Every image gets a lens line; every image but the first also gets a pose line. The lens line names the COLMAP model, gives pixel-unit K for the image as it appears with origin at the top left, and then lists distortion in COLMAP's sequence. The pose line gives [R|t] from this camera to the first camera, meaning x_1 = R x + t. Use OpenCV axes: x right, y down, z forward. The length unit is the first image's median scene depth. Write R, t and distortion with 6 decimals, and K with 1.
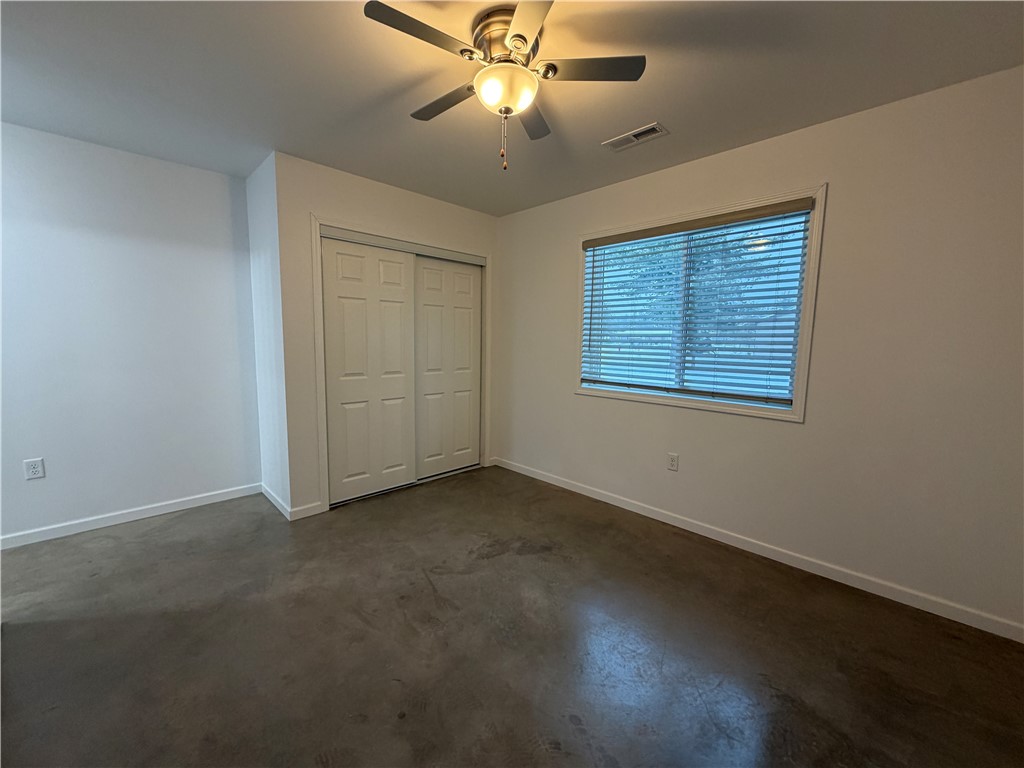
lens RADIAL K [[406.9, 0, 495.8], [0, 406.9, 380.9], [0, 0, 1]] dist [0.001062, -0.000498]
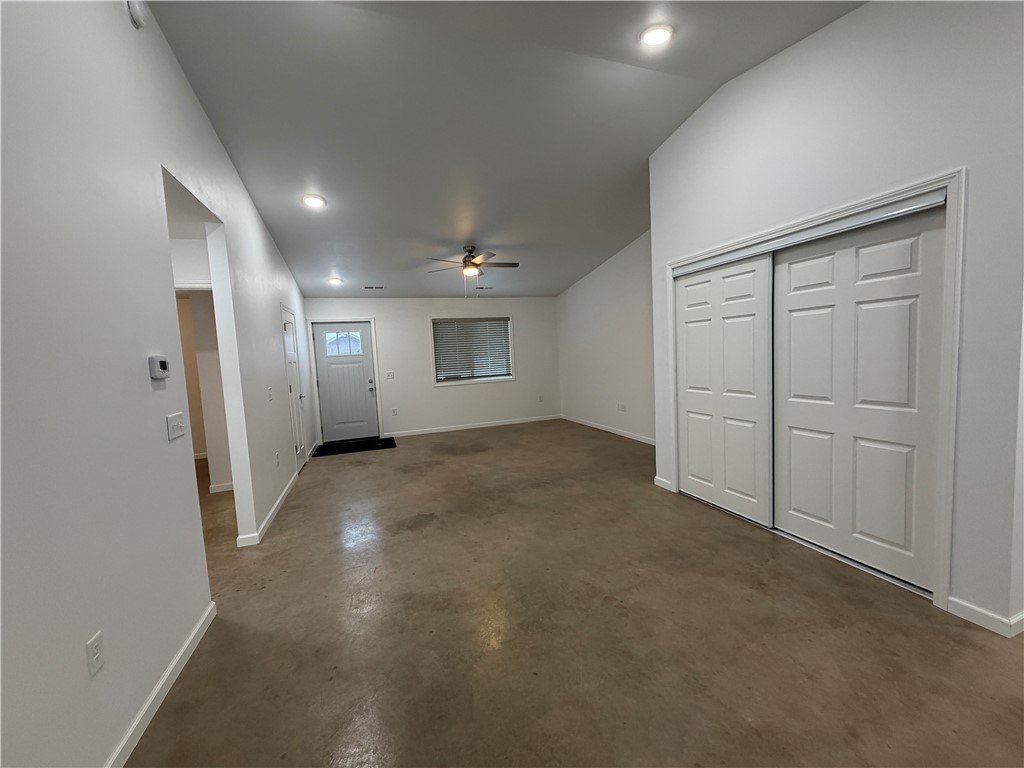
lens RADIAL K [[406.9, 0, 512.1], [0, 406.9, 385.3], [0, 0, 1]] dist [0.001062, -0.000498]
pose [[-0.414018, 0.079958, -0.906750, 0.844320], [-0.048512, 0.992781, 0.109694, -0.117648], [0.908975, 0.089403, -0.407150, 0.948743]]
